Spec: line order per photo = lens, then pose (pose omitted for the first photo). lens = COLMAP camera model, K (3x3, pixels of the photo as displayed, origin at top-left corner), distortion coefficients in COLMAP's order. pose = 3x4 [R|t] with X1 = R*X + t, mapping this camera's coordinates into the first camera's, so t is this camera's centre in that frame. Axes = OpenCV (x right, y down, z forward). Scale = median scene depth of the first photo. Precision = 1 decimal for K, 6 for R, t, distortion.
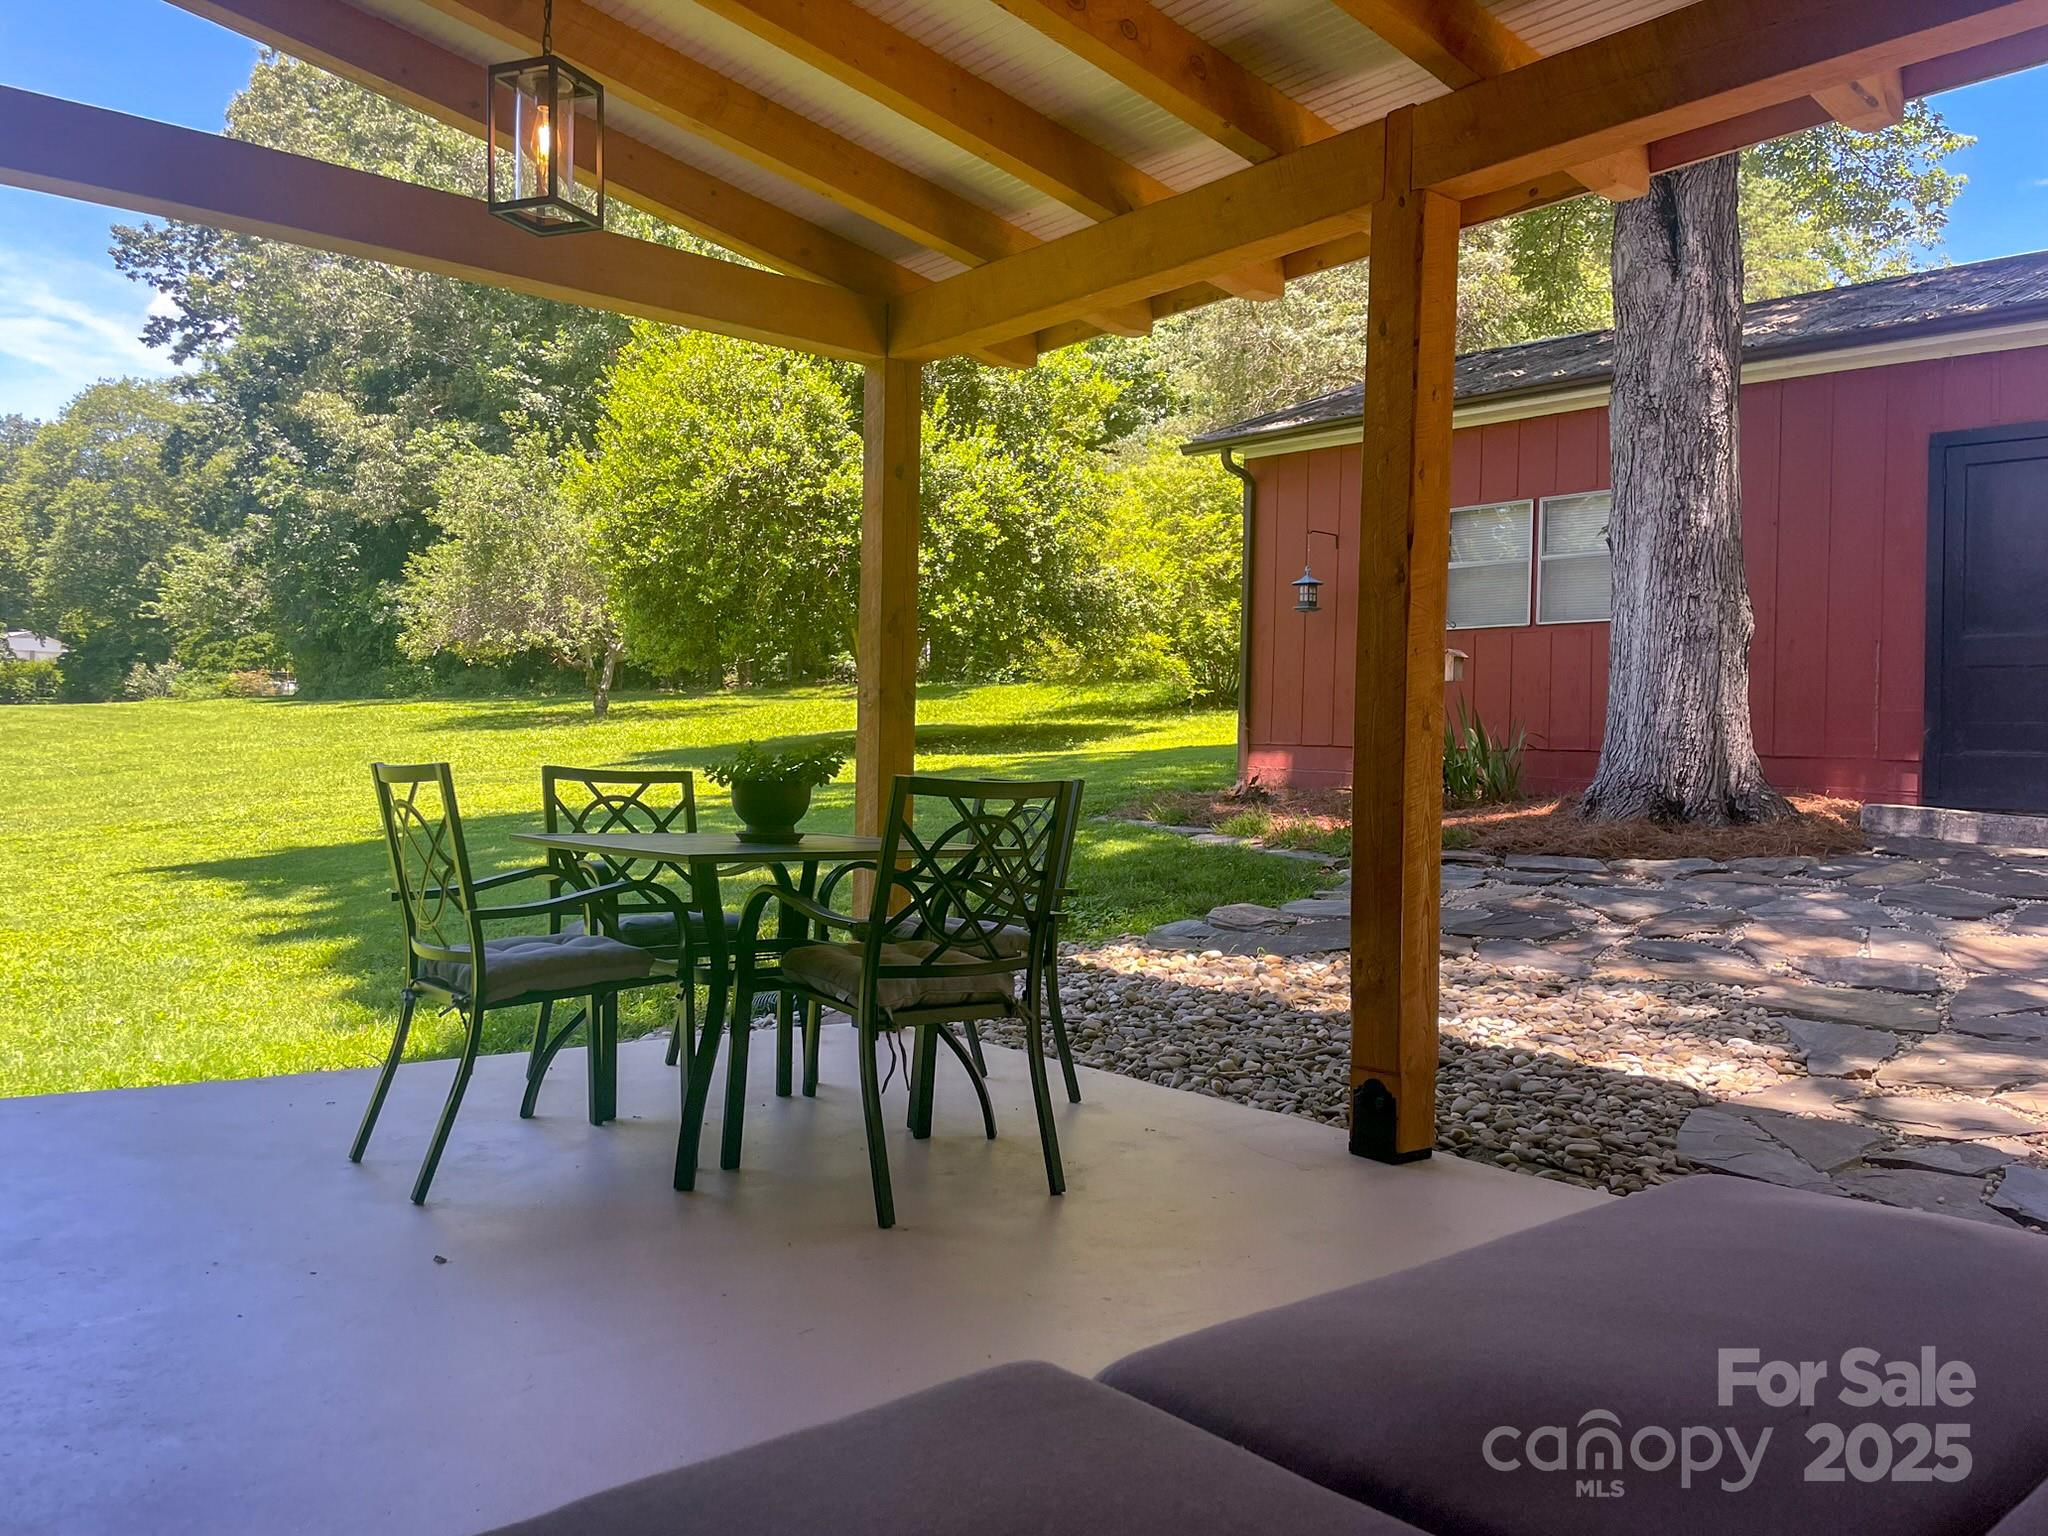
lens RADIAL K [[1575.9, 0, 1017.7], [0, 1575.9, 776.9], [0, 0, 1]] dist [0.068429, -0.080944]
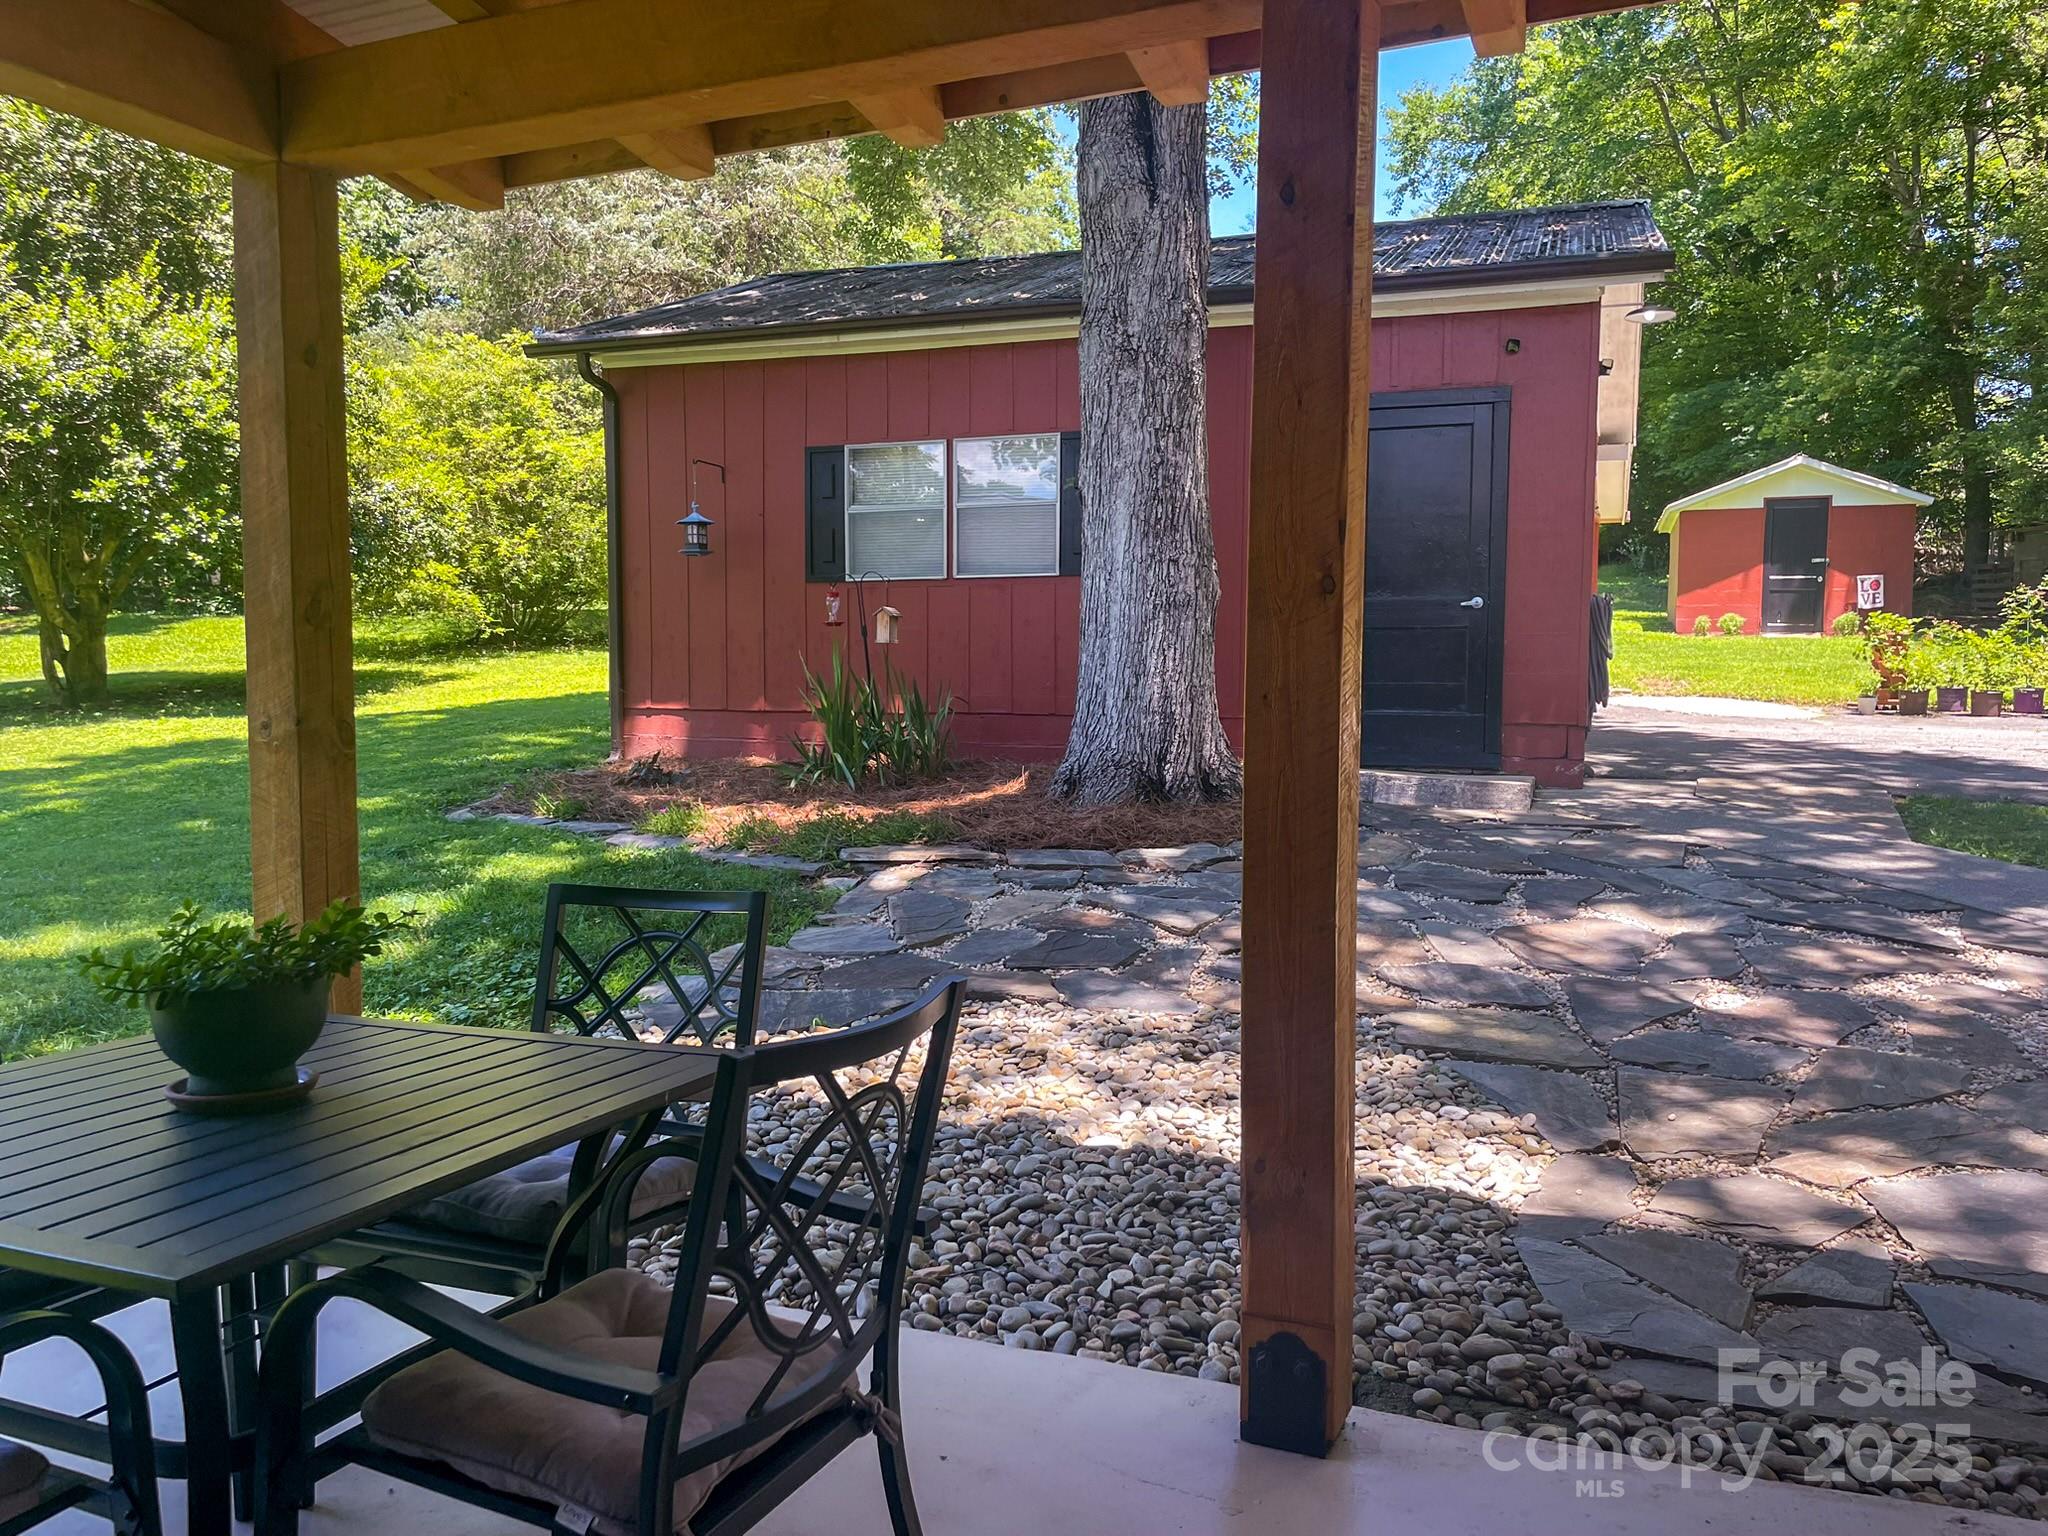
lens RADIAL K [[1575.9, 0, 1035.5], [0, 1575.9, 805.7], [0, 0, 1]] dist [0.068429, -0.080944]
pose [[0.888677, -0.054402, 0.455294, -0.034872], [0.024101, 0.997106, 0.072099, -0.017769], [-0.457899, -0.053099, 0.887417, 0.096872]]
